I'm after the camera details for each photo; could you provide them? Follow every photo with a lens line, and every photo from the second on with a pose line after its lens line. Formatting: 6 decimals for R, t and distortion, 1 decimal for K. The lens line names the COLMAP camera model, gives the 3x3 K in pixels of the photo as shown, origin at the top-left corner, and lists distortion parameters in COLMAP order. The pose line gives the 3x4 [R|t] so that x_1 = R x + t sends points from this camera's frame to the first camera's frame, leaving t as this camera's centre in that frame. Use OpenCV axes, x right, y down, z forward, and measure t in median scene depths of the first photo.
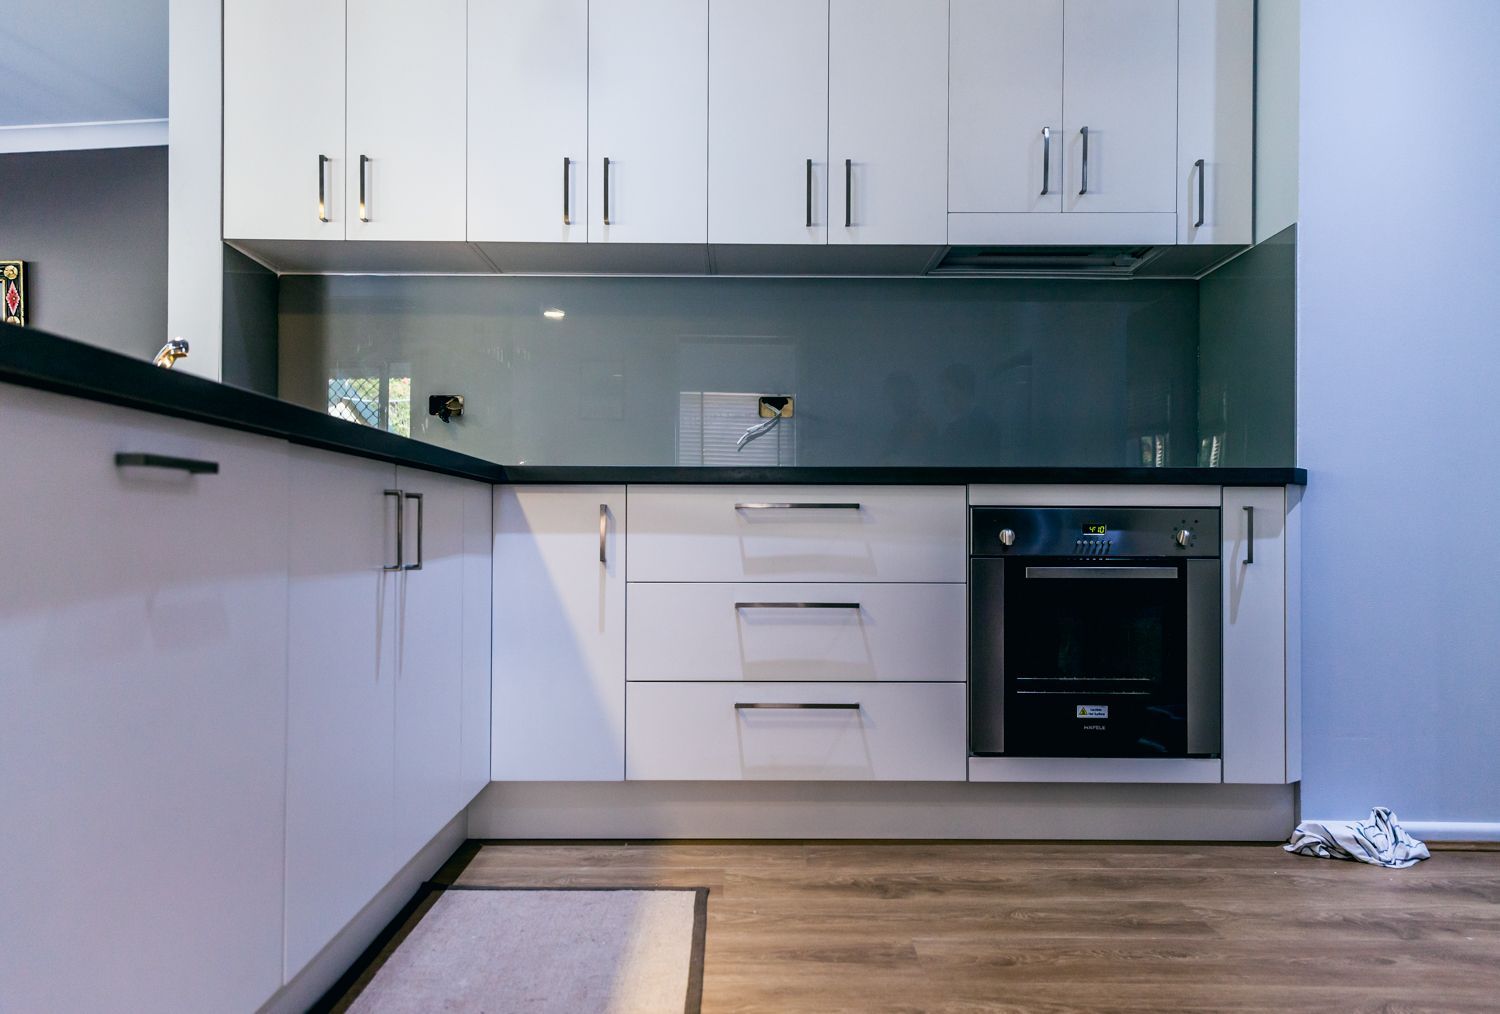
lens RADIAL K [[1018.1, 0, 749.1], [0, 1018.1, 525.6], [0, 0, 1]] dist [0.020517, -0.000498]
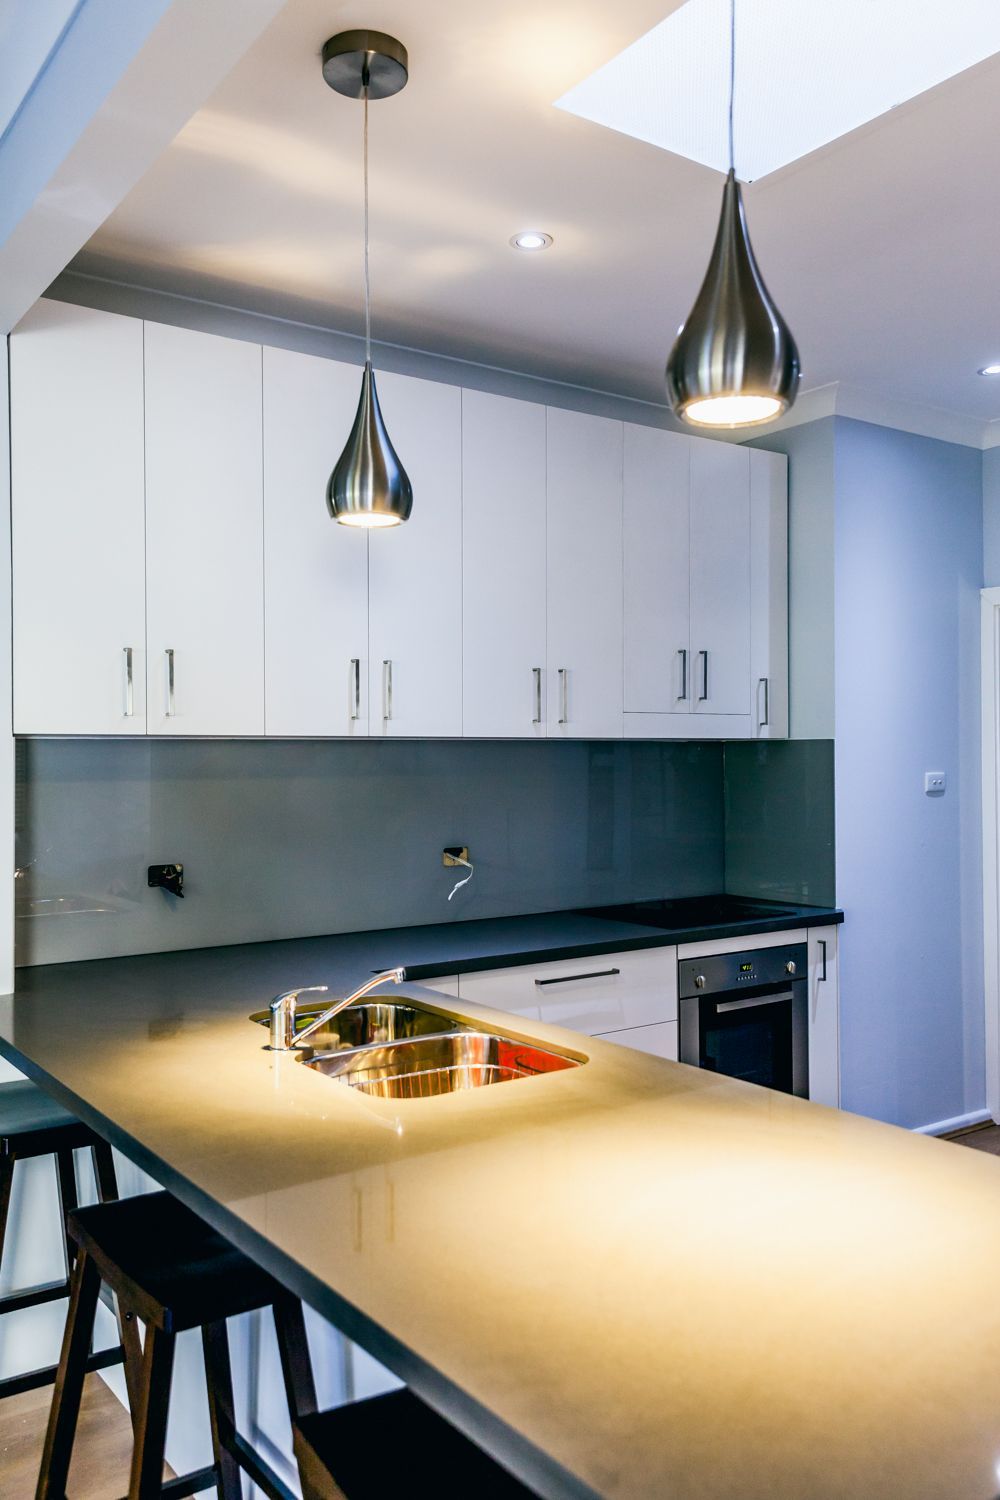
lens RADIAL K [[1173.1, 0, 510.6], [0, 1173.1, 752.1], [0, 0, 1]] dist [0.022173, 0.001723]
pose [[0.816242, -0.005158, 0.577687, -0.856359], [0.003581, 0.999986, 0.003870, -0.302650], [-0.577699, -0.001090, 0.816249, -0.104605]]
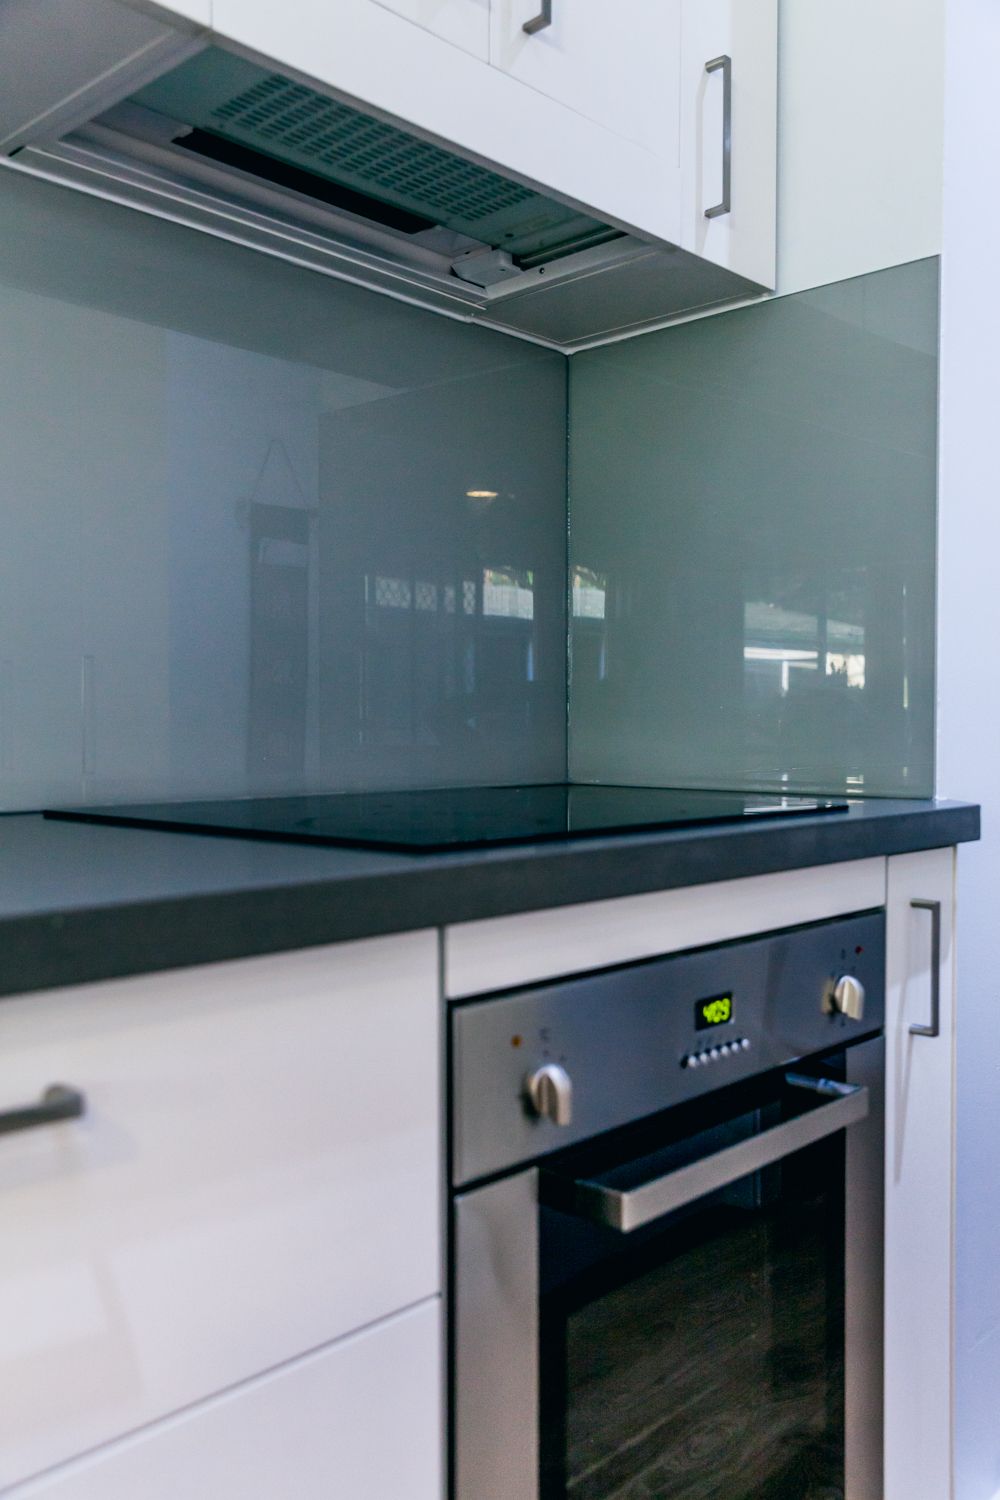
lens RADIAL K [[1273.7, 0, 500.0], [0, 1273.7, 750.0], [0, 0, 1]] dist [0.007018, 0.001116]
pose [[0.686433, -0.017598, 0.726980, -0.014507], [-0.005029, 0.999568, 0.028945, -0.097562], [-0.727176, -0.023525, 0.686048, 0.794705]]
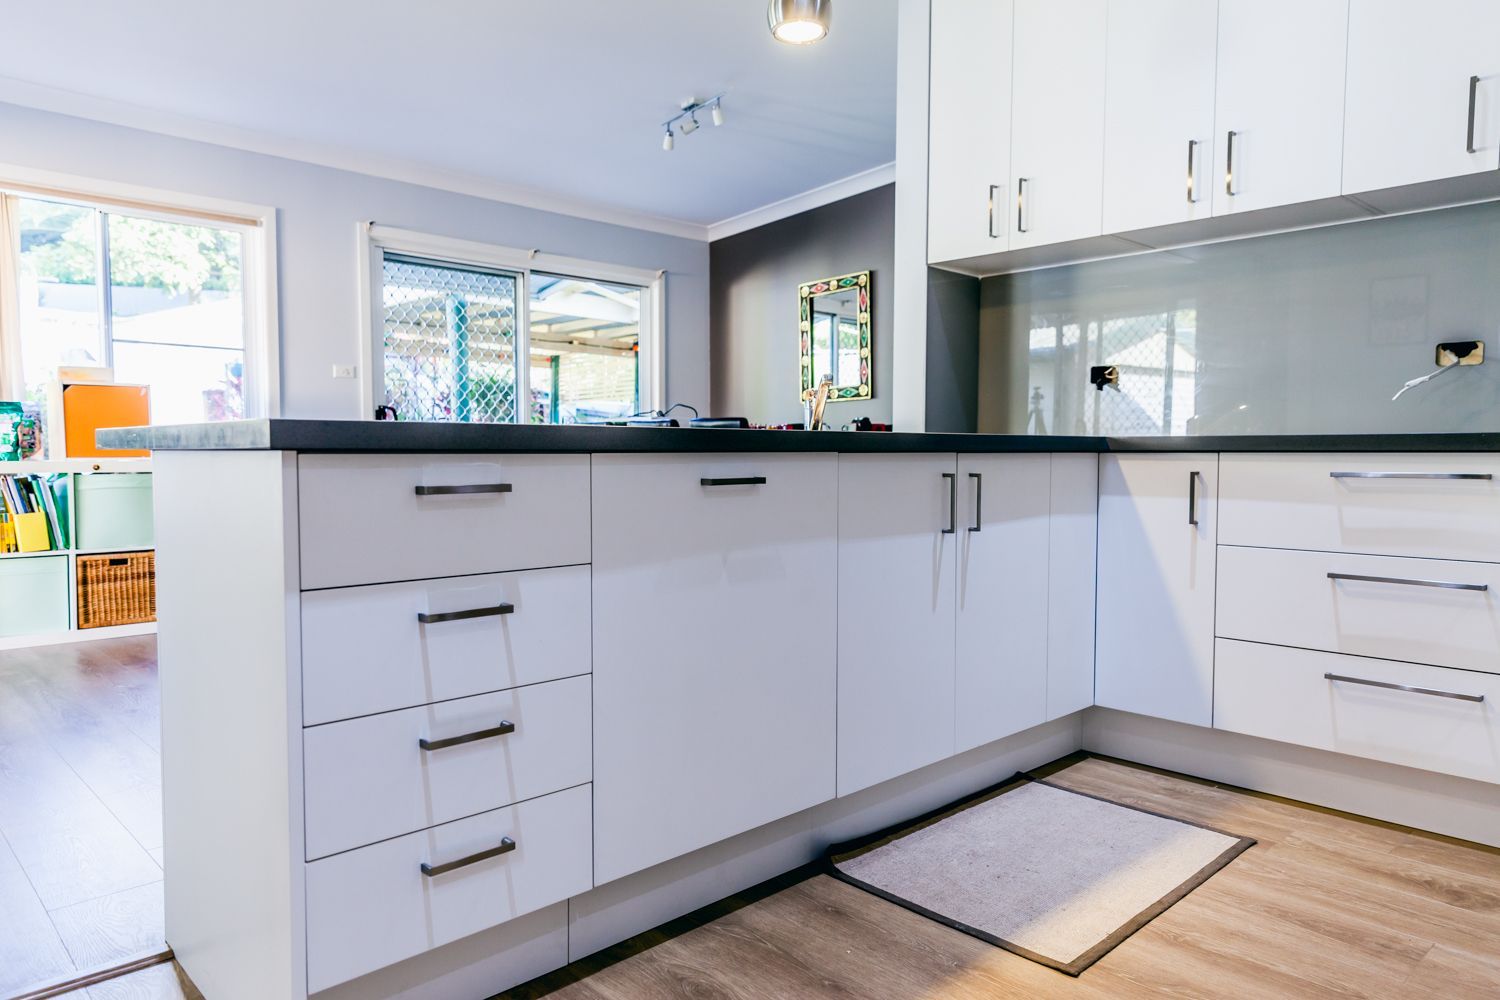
lens RADIAL K [[997.1, 0, 743.7], [0, 997.1, 500.7], [0, 0, 1]] dist [0.018018, -0.001075]
pose [[0.685494, 0.033498, -0.727307, 0.310215], [0.008028, 0.998533, 0.053556, -0.051973], [0.728034, -0.042551, 0.684219, -0.077048]]
